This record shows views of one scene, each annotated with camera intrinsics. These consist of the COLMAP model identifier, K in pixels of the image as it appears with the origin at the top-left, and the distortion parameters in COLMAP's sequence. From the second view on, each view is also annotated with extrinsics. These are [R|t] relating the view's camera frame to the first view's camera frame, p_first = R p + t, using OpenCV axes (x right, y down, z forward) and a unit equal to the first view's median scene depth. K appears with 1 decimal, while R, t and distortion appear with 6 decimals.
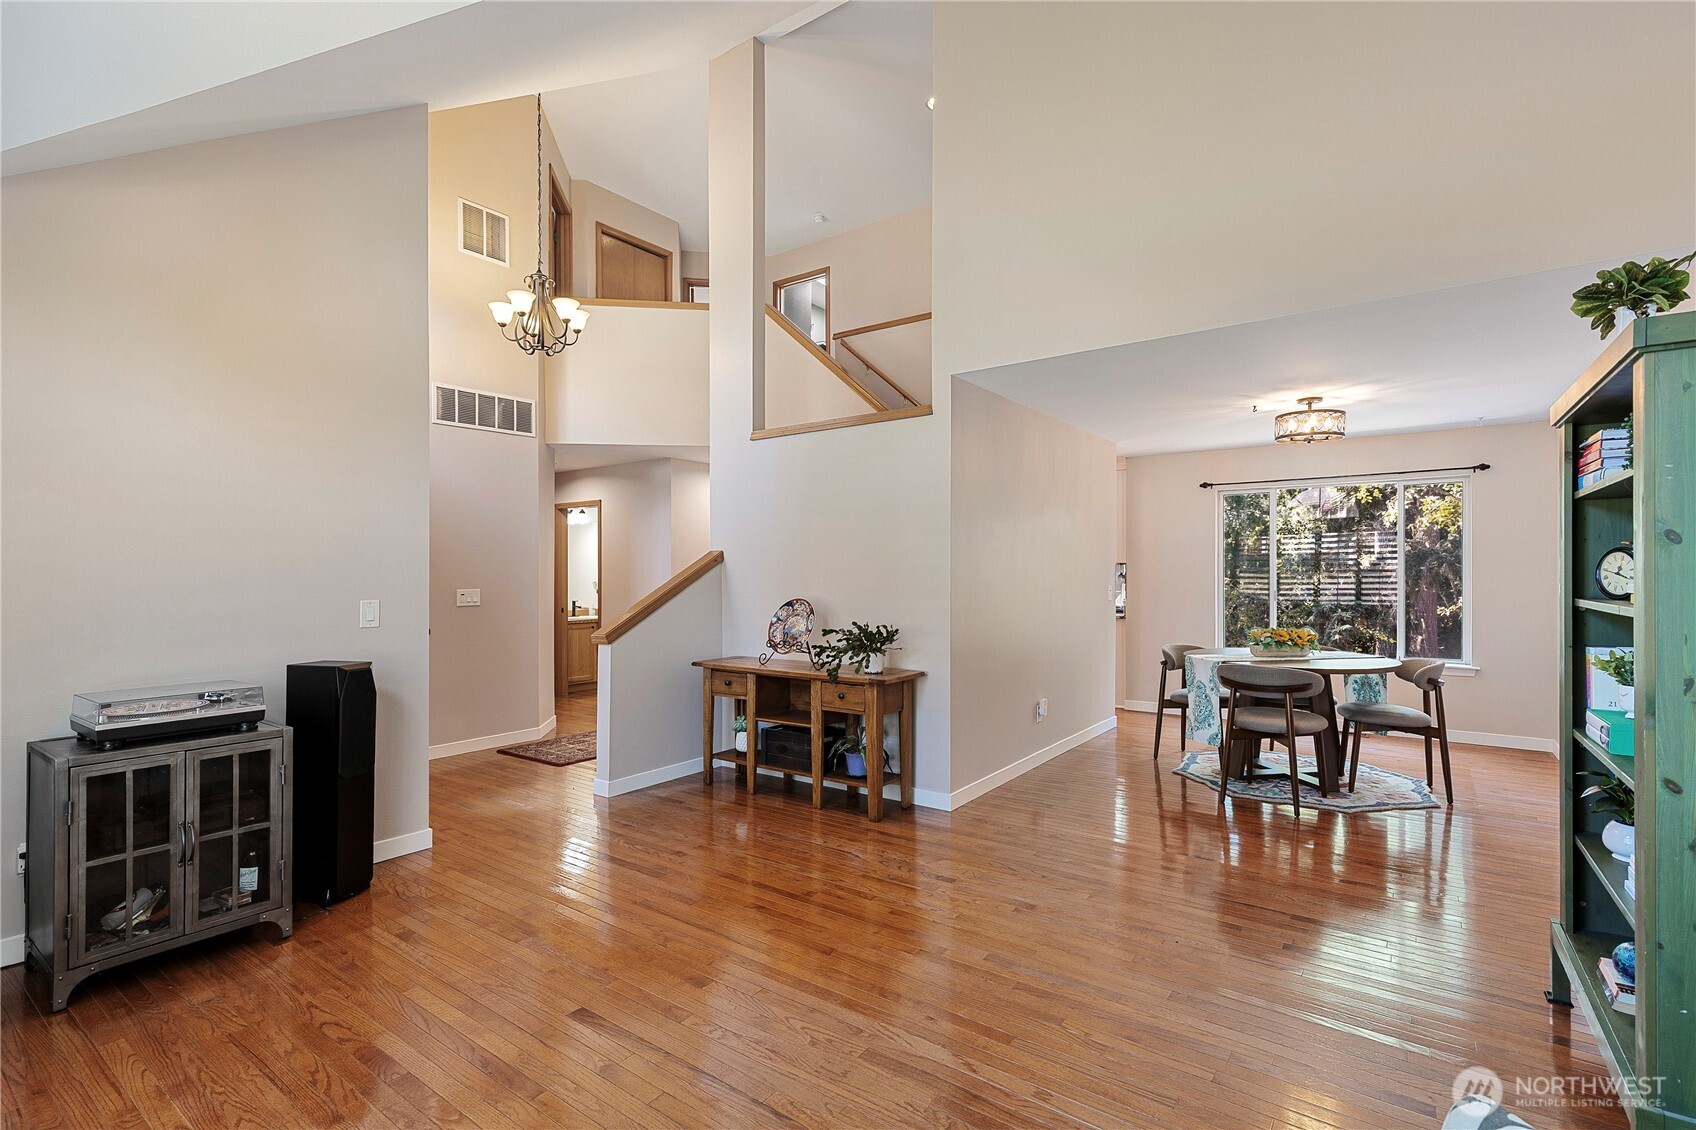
lens RADIAL K [[779.3, 0, 850.5], [0, 779.3, 580.9], [0, 0, 1]] dist [0.017194, -0.000308]
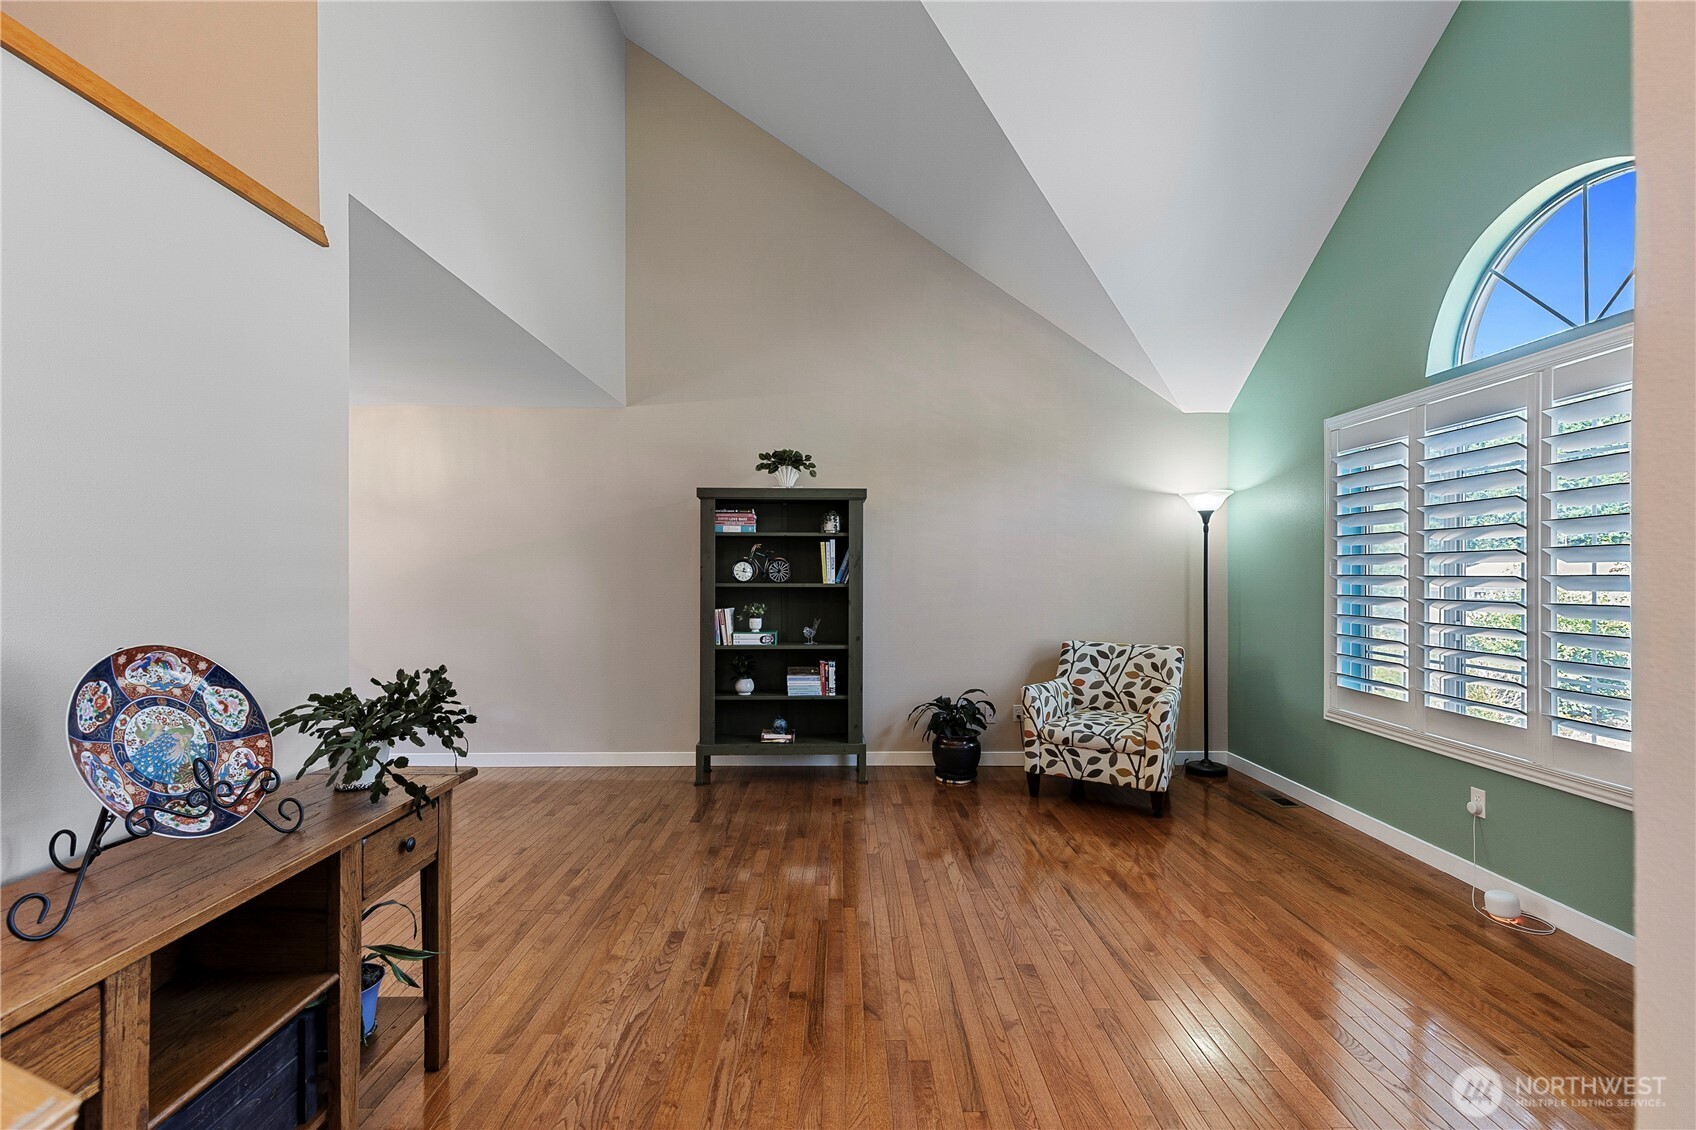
lens RADIAL K [[763.0, 0, 849.7], [0, 763.0, 576.8], [0, 0, 1]] dist [0.017520, -0.000352]
pose [[-0.603254, 0.003813, 0.797540, -0.646050], [0.011556, 0.999925, 0.003960, -0.002575], [-0.797466, 0.011605, -0.603253, 1.351911]]
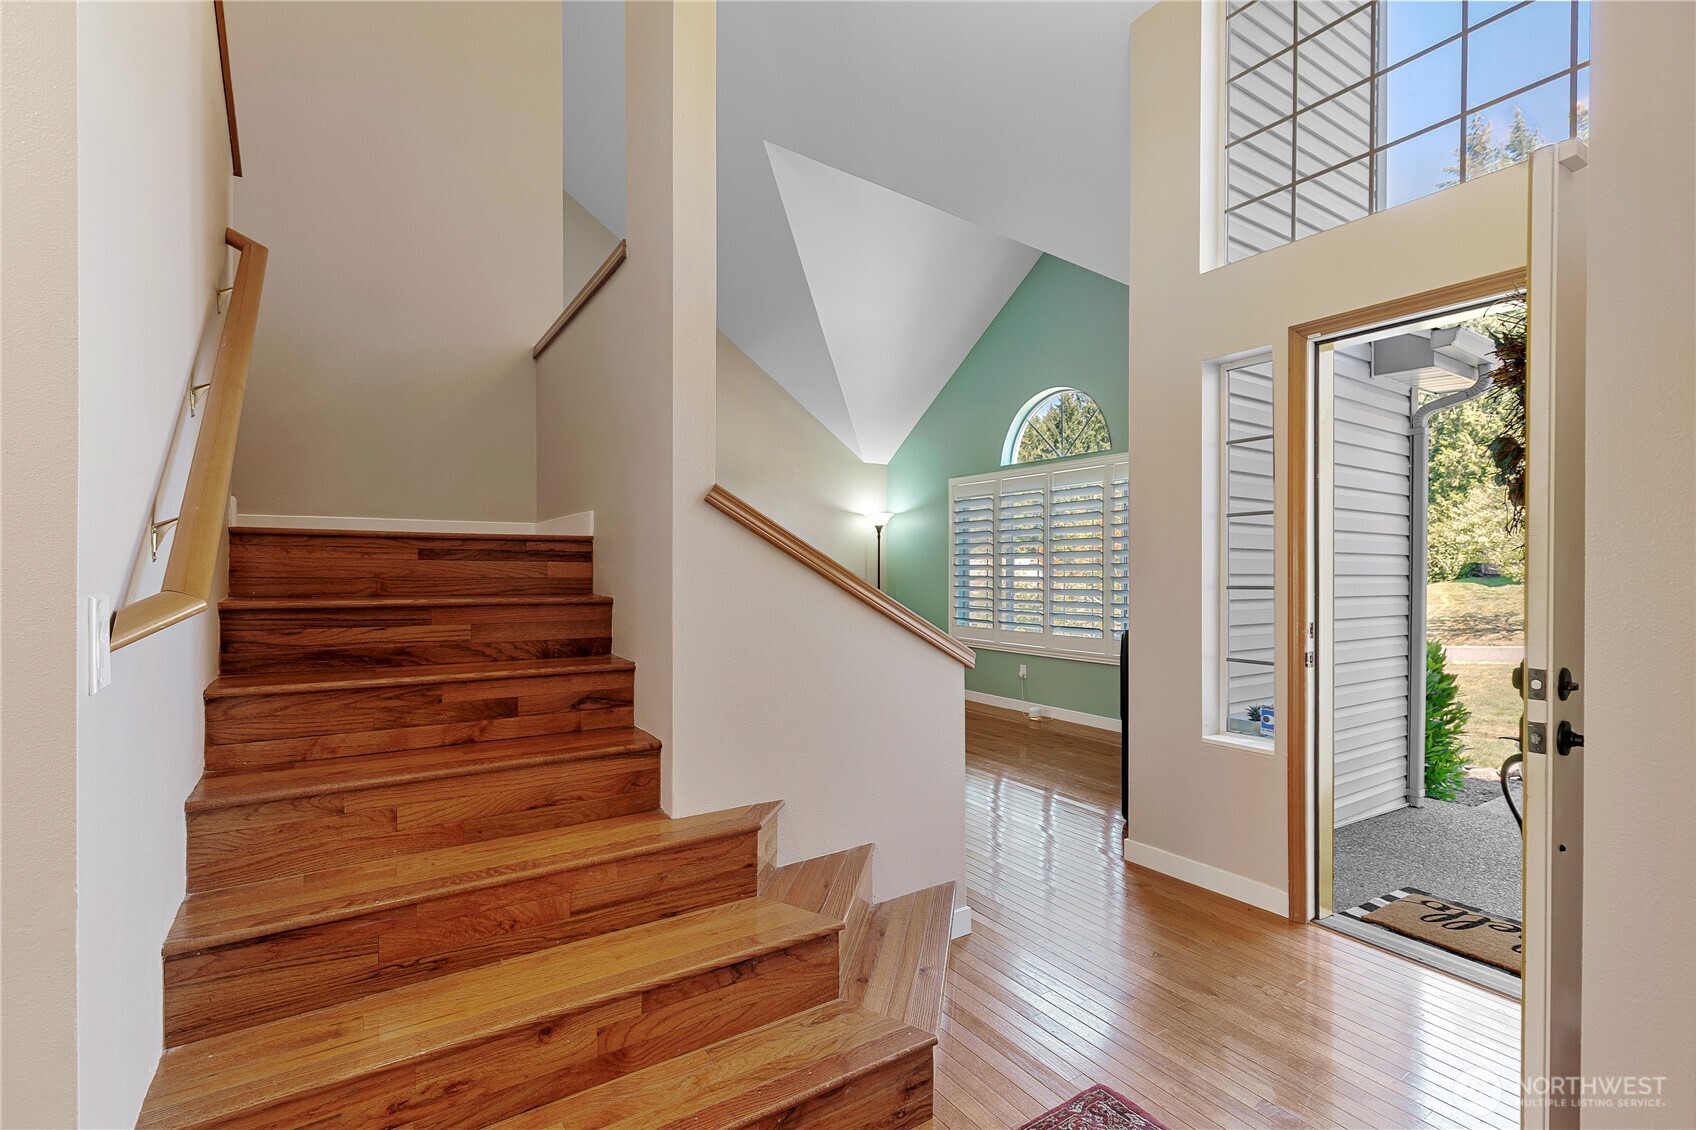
lens RADIAL K [[763.0, 0, 849.7], [0, 763.0, 576.8], [0, 0, 1]] dist [0.017520, -0.000352]
pose [[-0.938094, -0.004842, 0.346346, -0.627491], [0.001470, 0.999838, 0.017958, 0.002322], [-0.346377, 0.017356, -0.937935, 2.206493]]
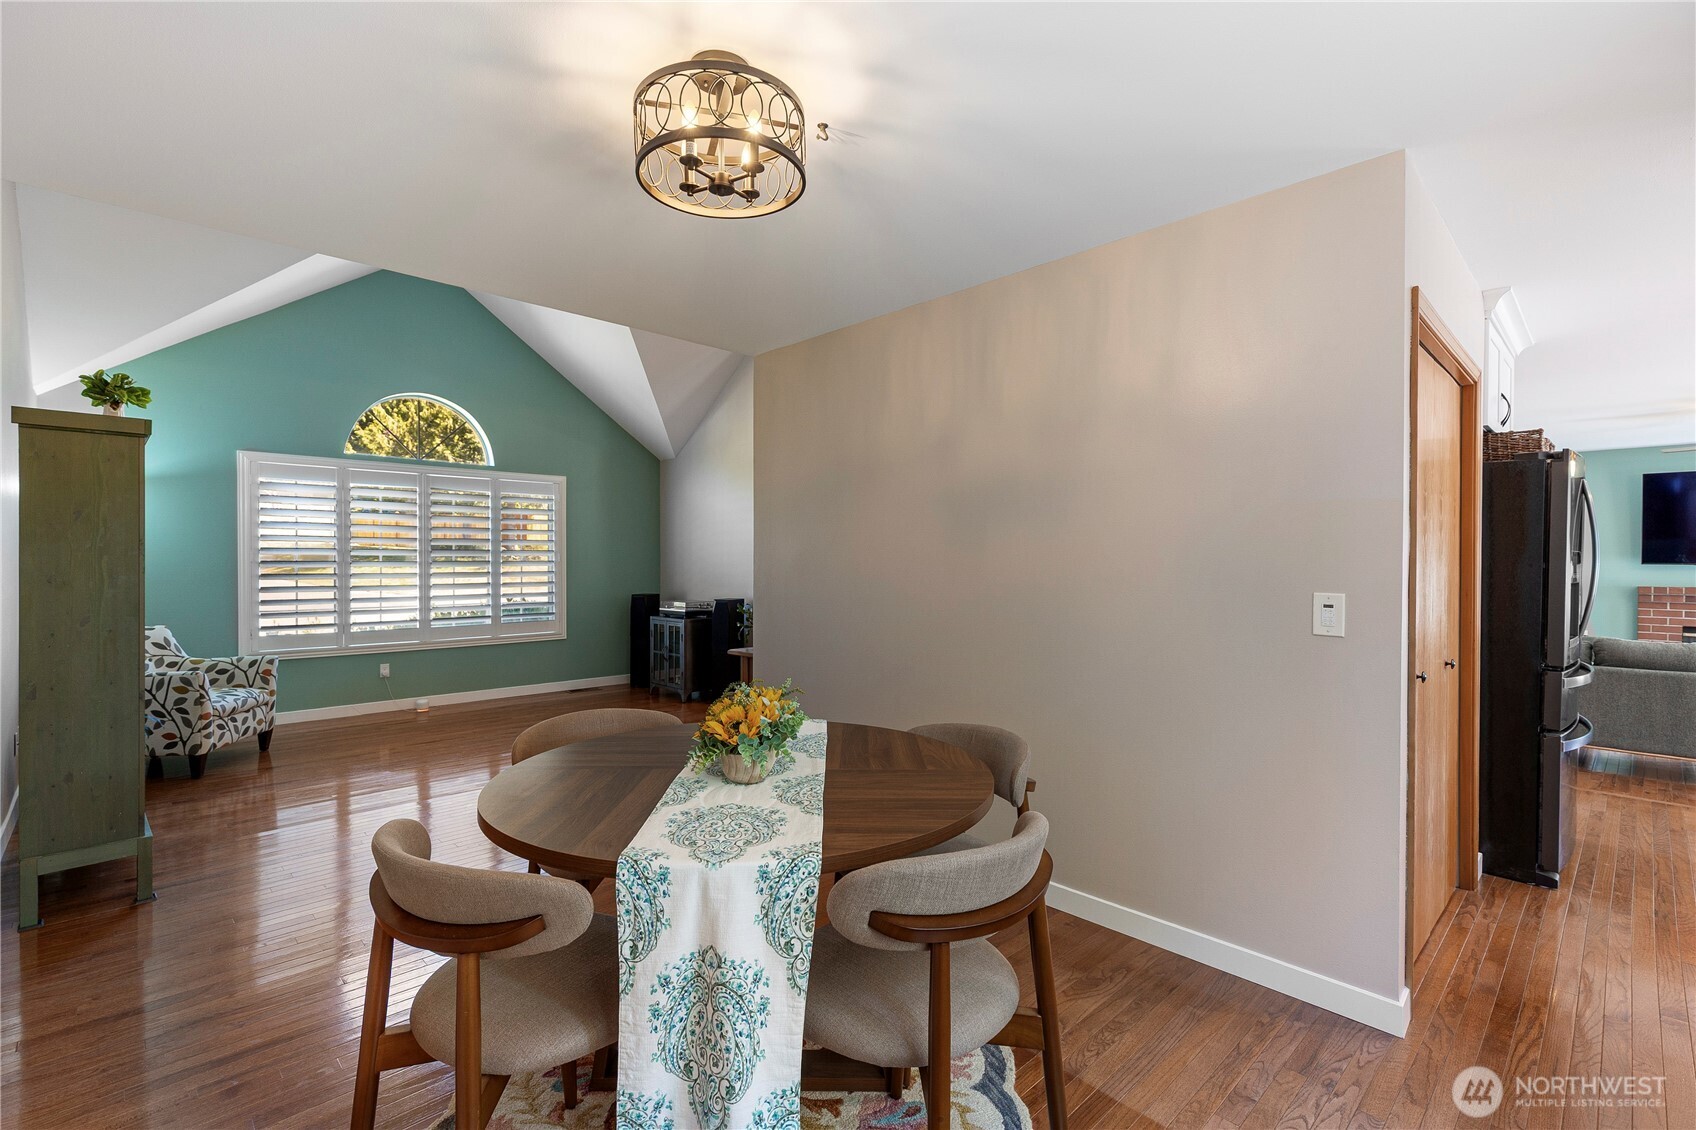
lens RADIAL K [[761.8, 0, 848.0], [0, 761.8, 565.0], [0, 0, 1]] dist [0.018941, 0.000244]
pose [[-0.168639, 0.008735, -0.985639, 1.392422], [-0.013286, 0.999850, 0.011134, -0.021353], [0.985588, 0.014973, -0.168498, 1.666036]]
